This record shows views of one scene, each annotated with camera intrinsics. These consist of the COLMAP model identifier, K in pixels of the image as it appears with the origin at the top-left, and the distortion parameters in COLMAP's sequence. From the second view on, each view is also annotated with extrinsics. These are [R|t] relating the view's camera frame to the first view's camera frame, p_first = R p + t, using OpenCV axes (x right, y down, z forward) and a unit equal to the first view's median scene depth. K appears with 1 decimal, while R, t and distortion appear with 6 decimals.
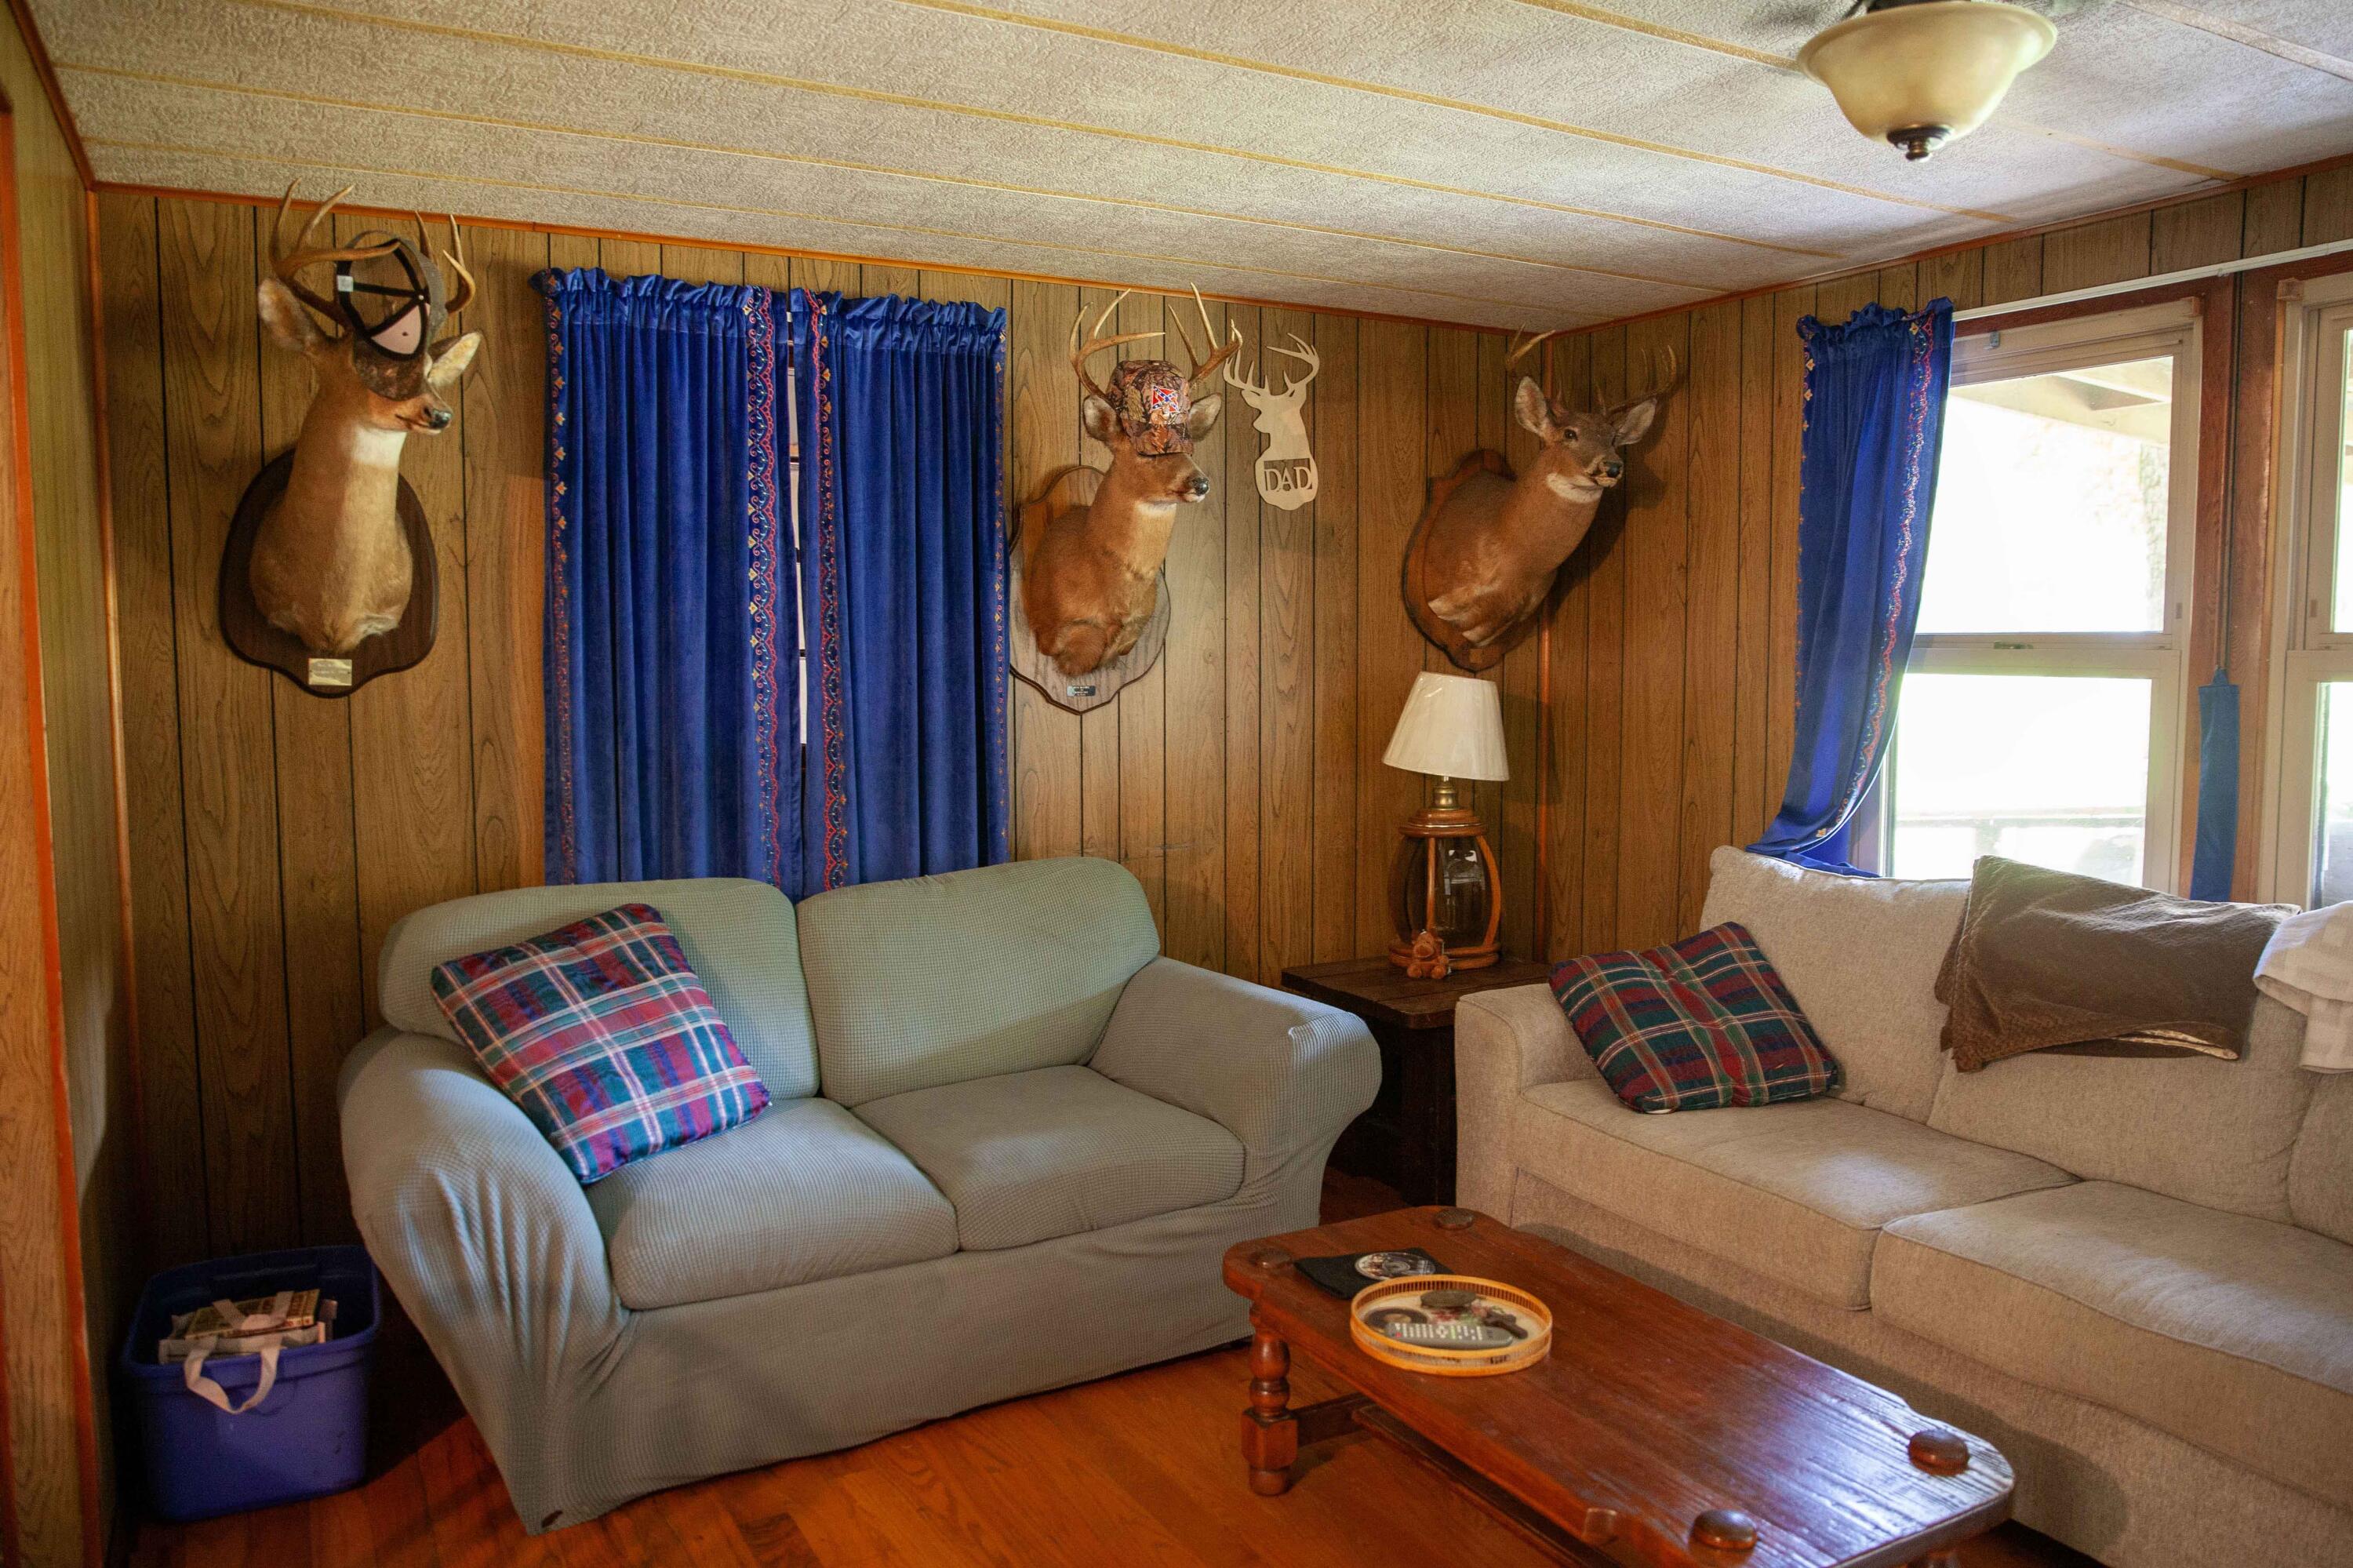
lens RADIAL K [[1667.8, 0, 1176.5], [0, 1667.8, 784.0], [0, 0, 1]] dist [-0.108974, 0.077058]
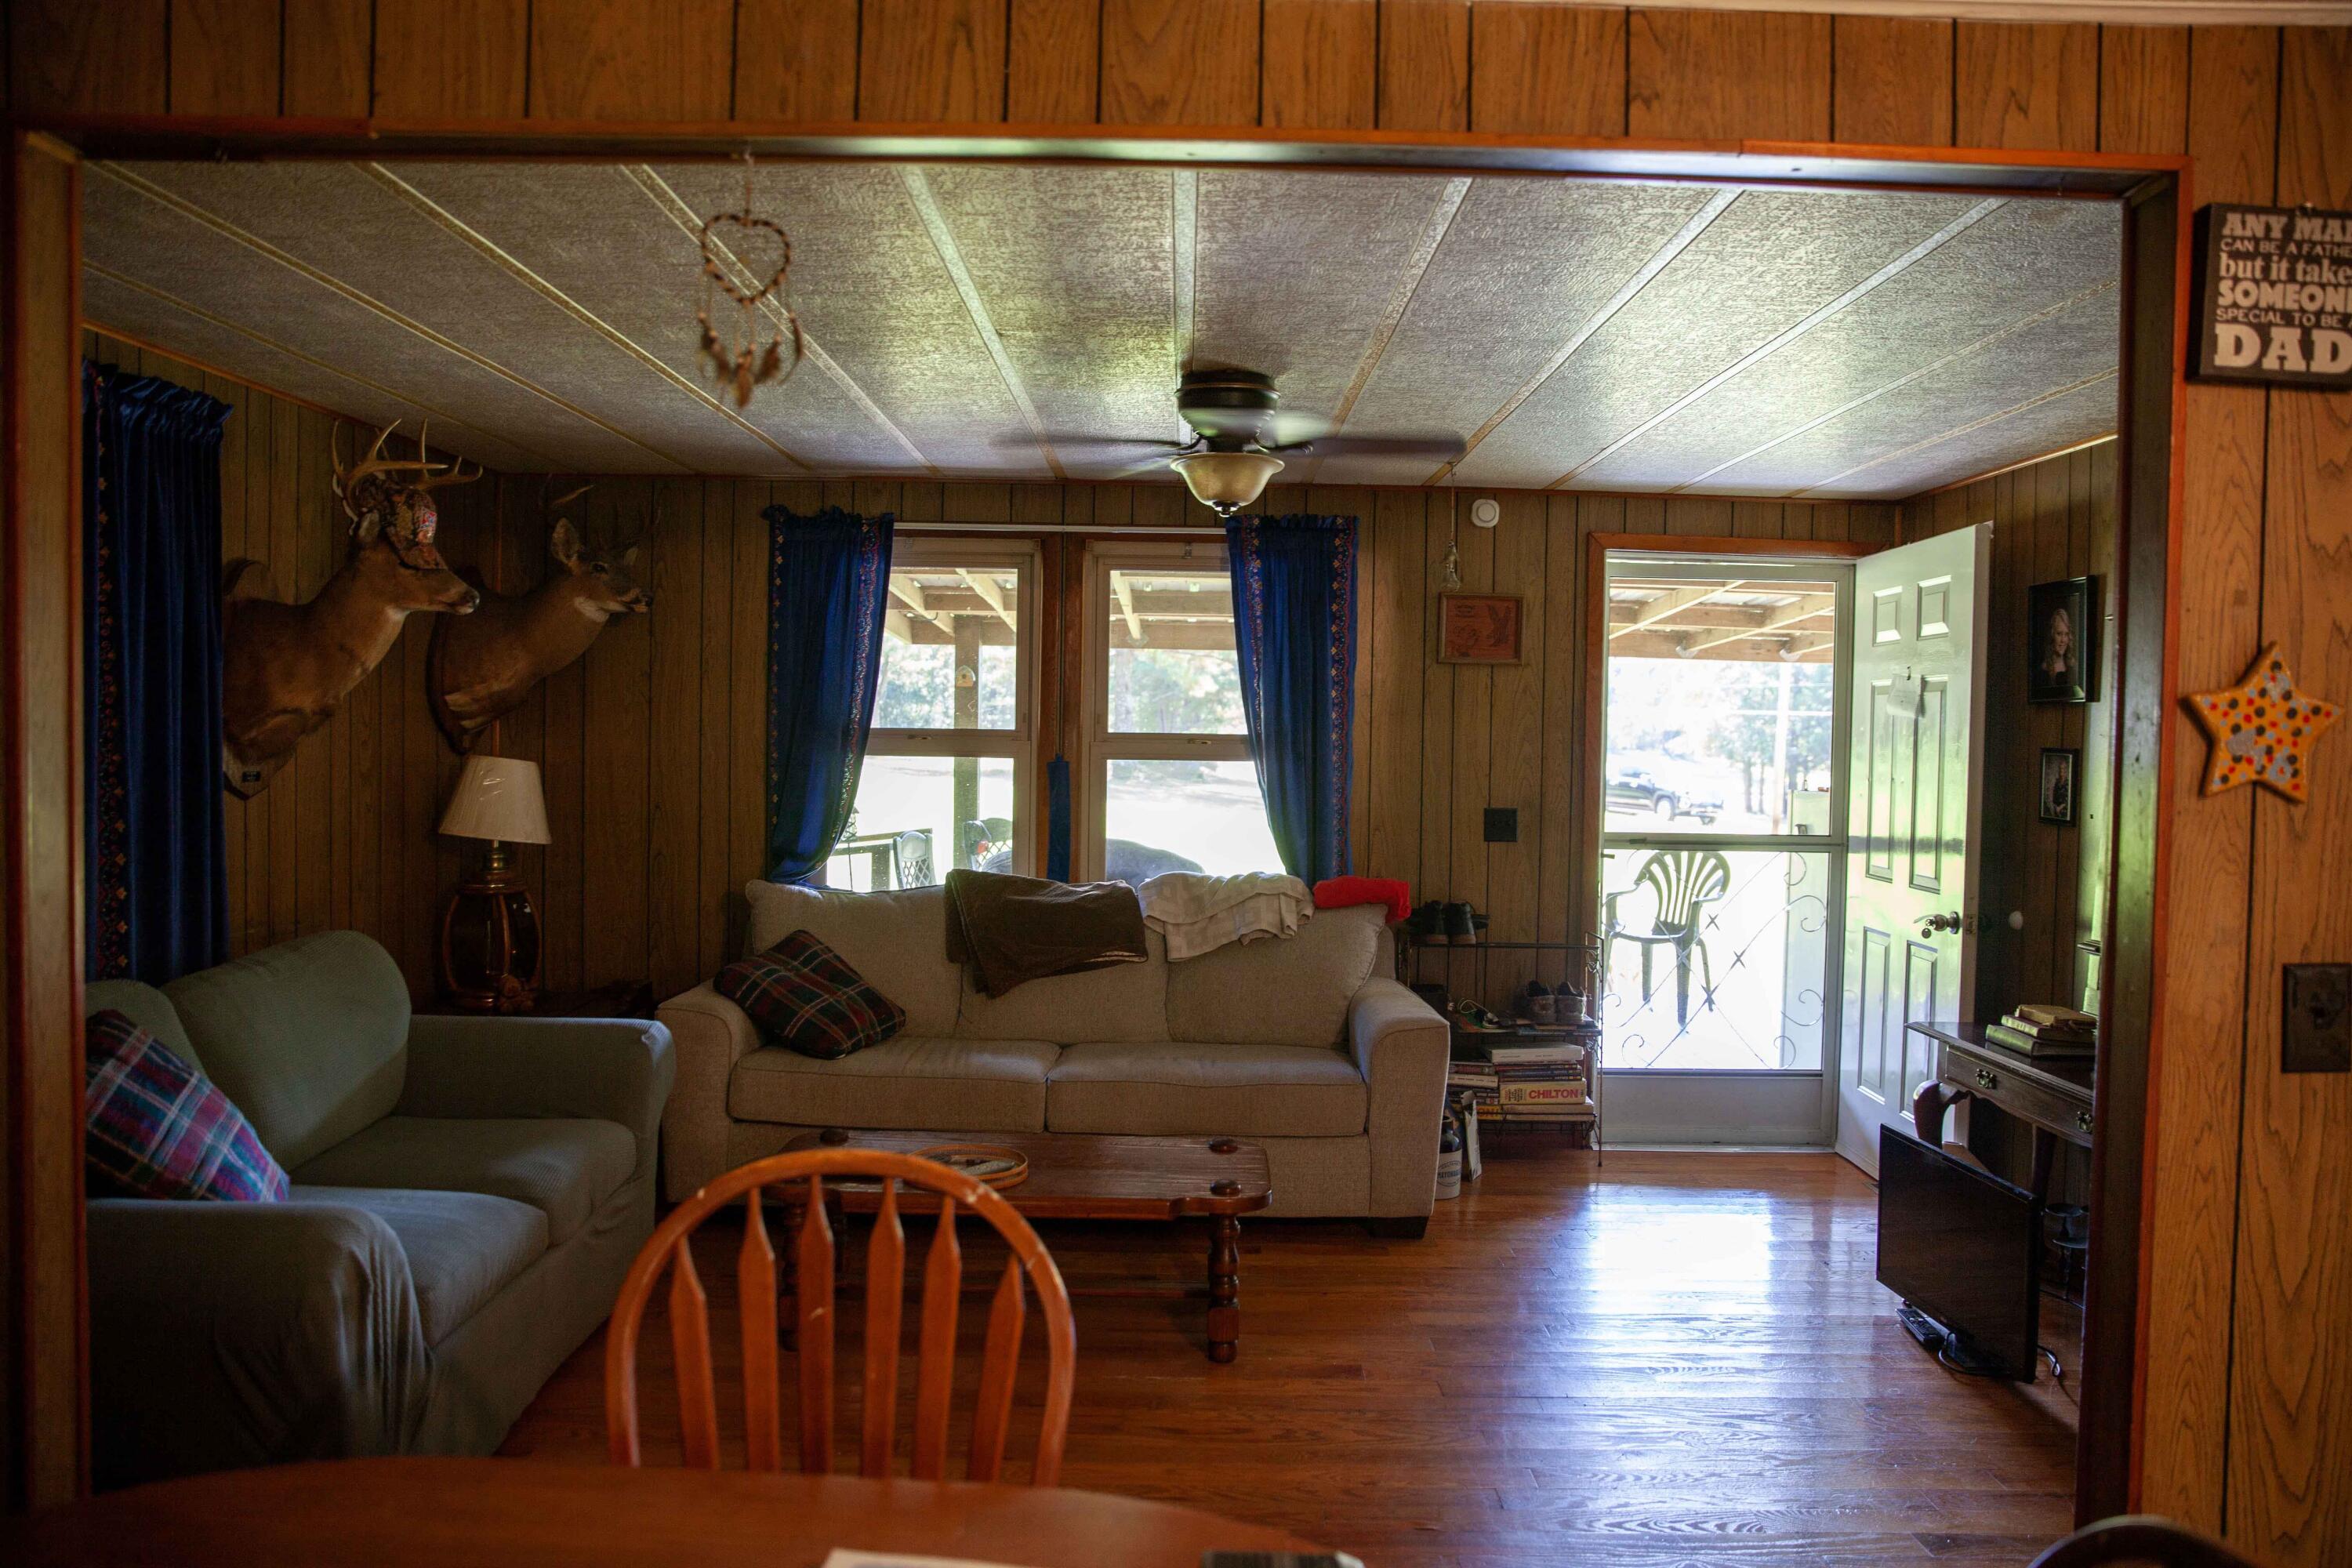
lens RADIAL K [[1608.1, 0, 1176.0], [0, 1608.1, 784.0], [0, 0, 1]] dist [-0.100148, 0.082883]
pose [[0.490012, -0.019969, 0.871487, -0.709084], [0.055231, 0.998440, -0.008177, -0.013382], [-0.869964, 0.052140, 0.490351, 0.028161]]
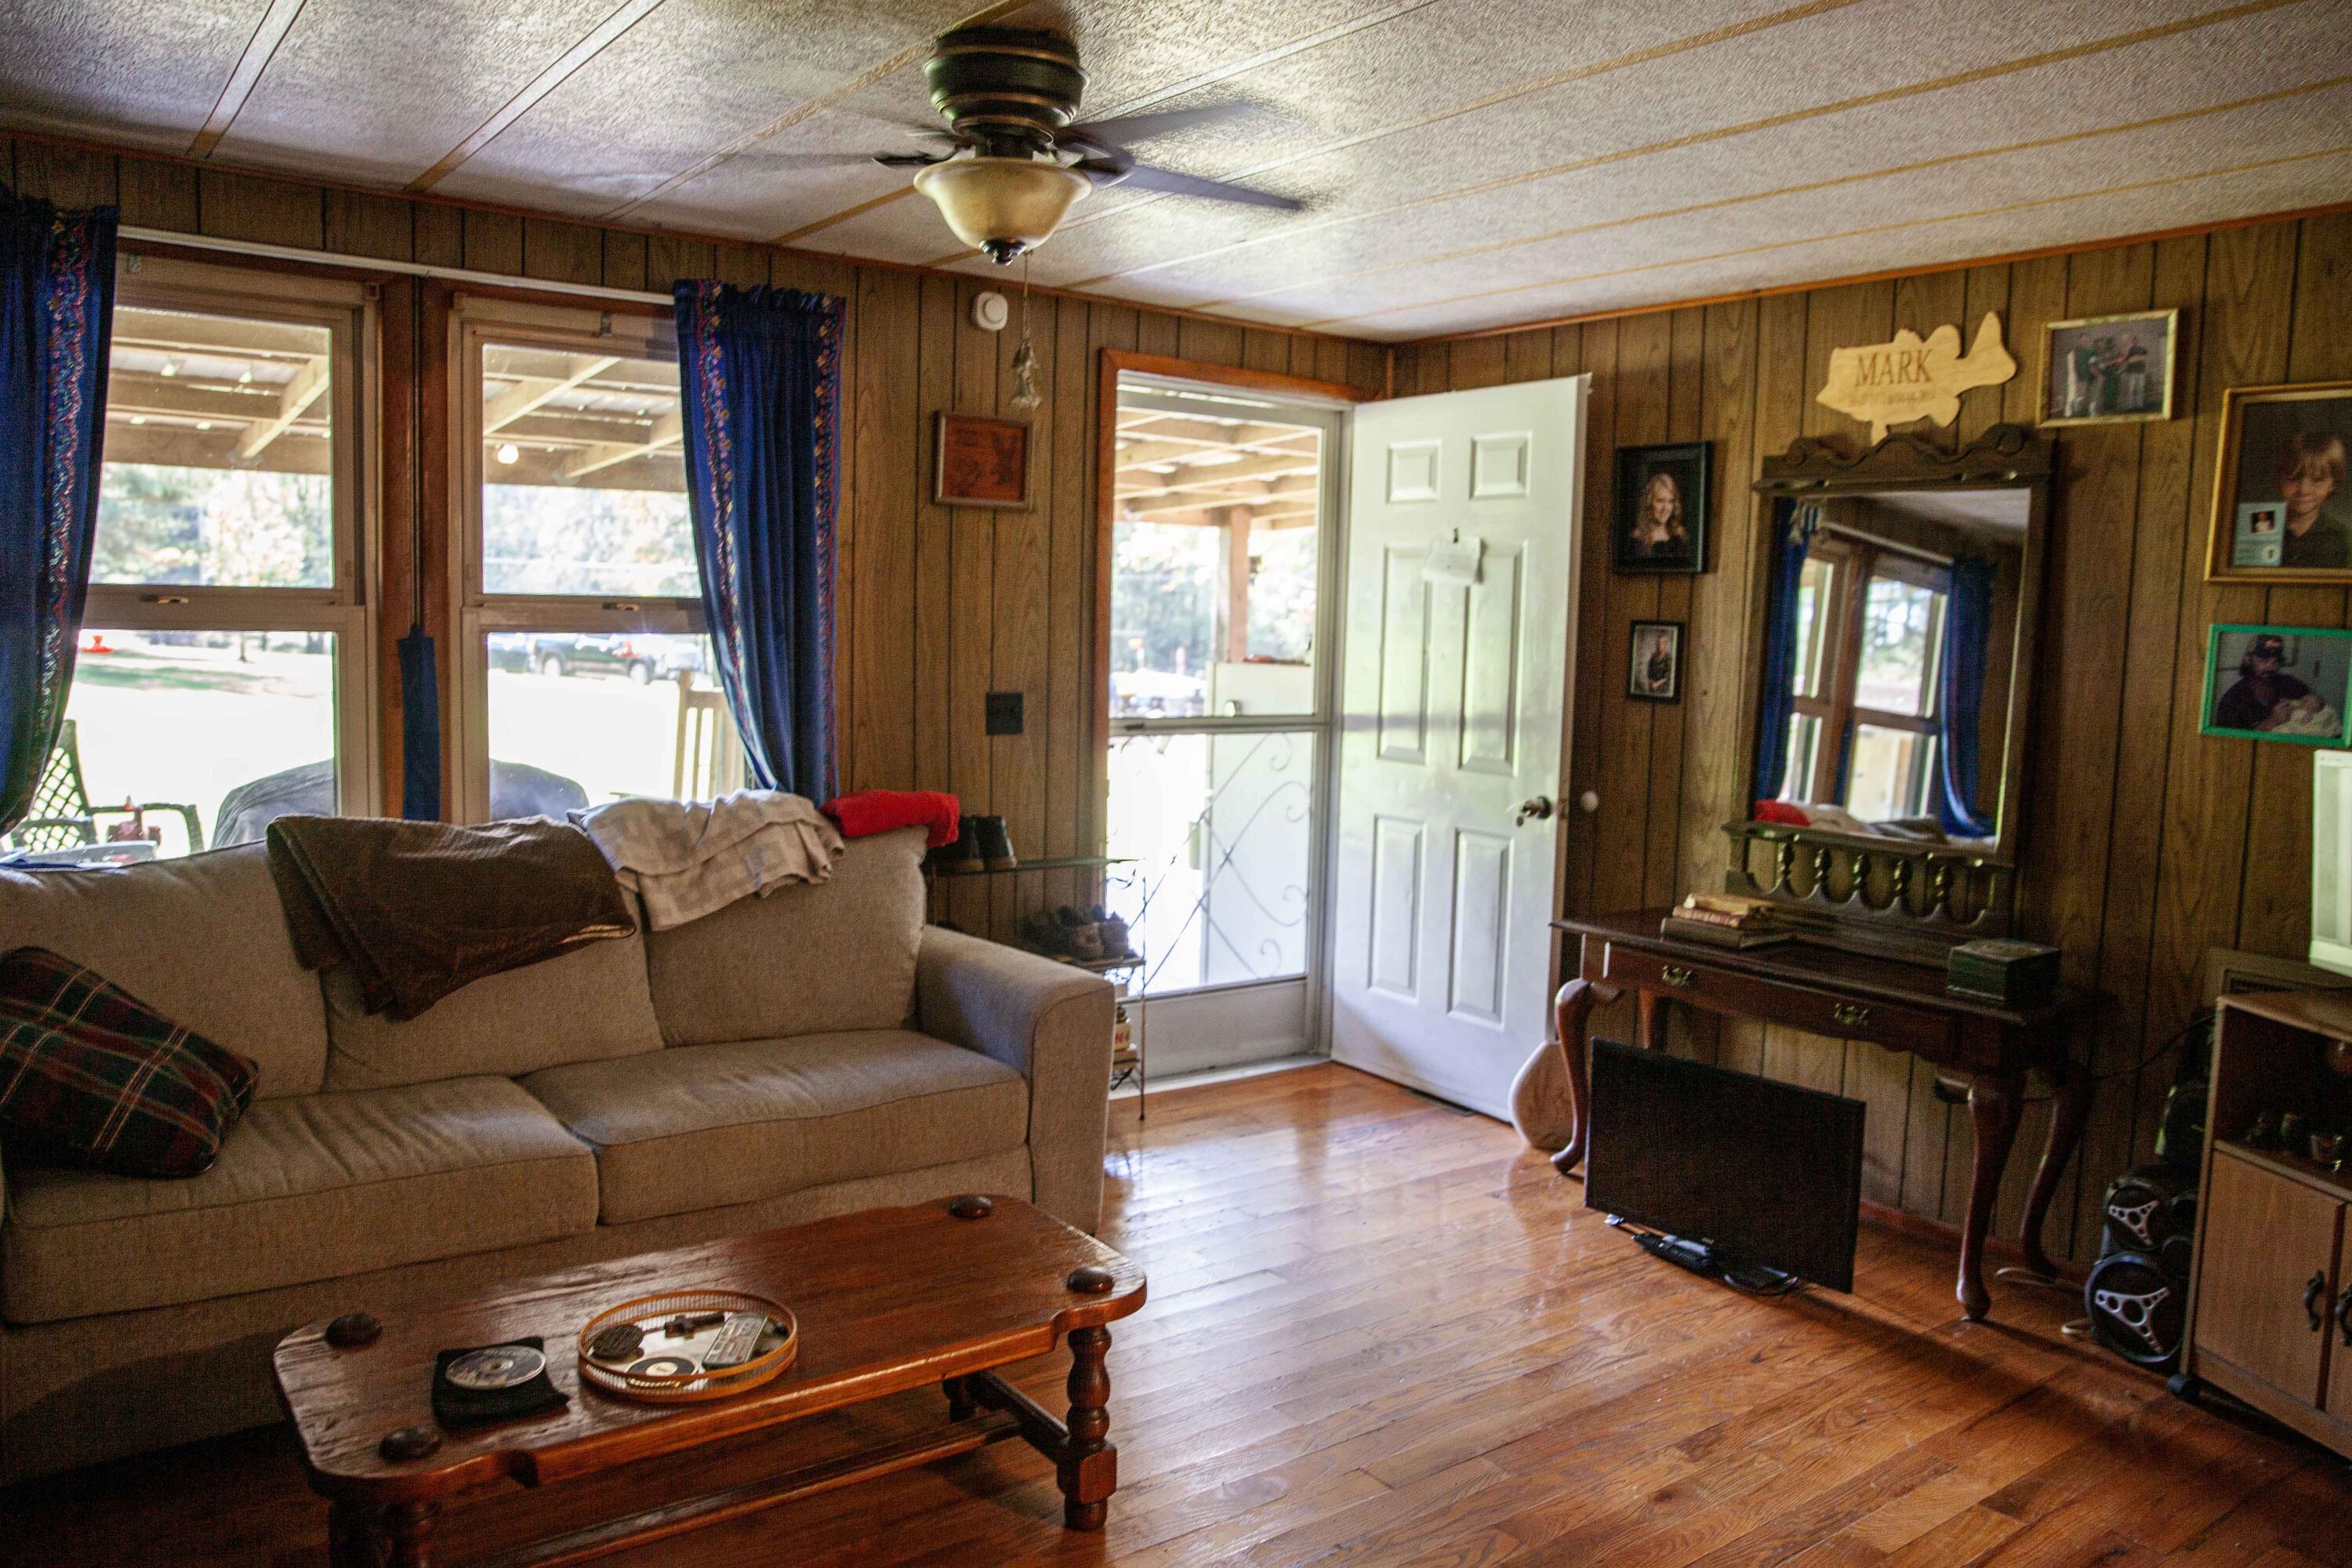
lens RADIAL K [[1699.9, 0, 1176.0], [0, 1699.9, 784.0], [0, 0, 1]] dist [-0.111107, 0.093062]
pose [[-0.129235, -0.103212, 0.986228, -0.510335], [0.055543, 0.992254, 0.111121, -0.051800], [-0.990057, 0.069139, -0.122501, 0.541113]]
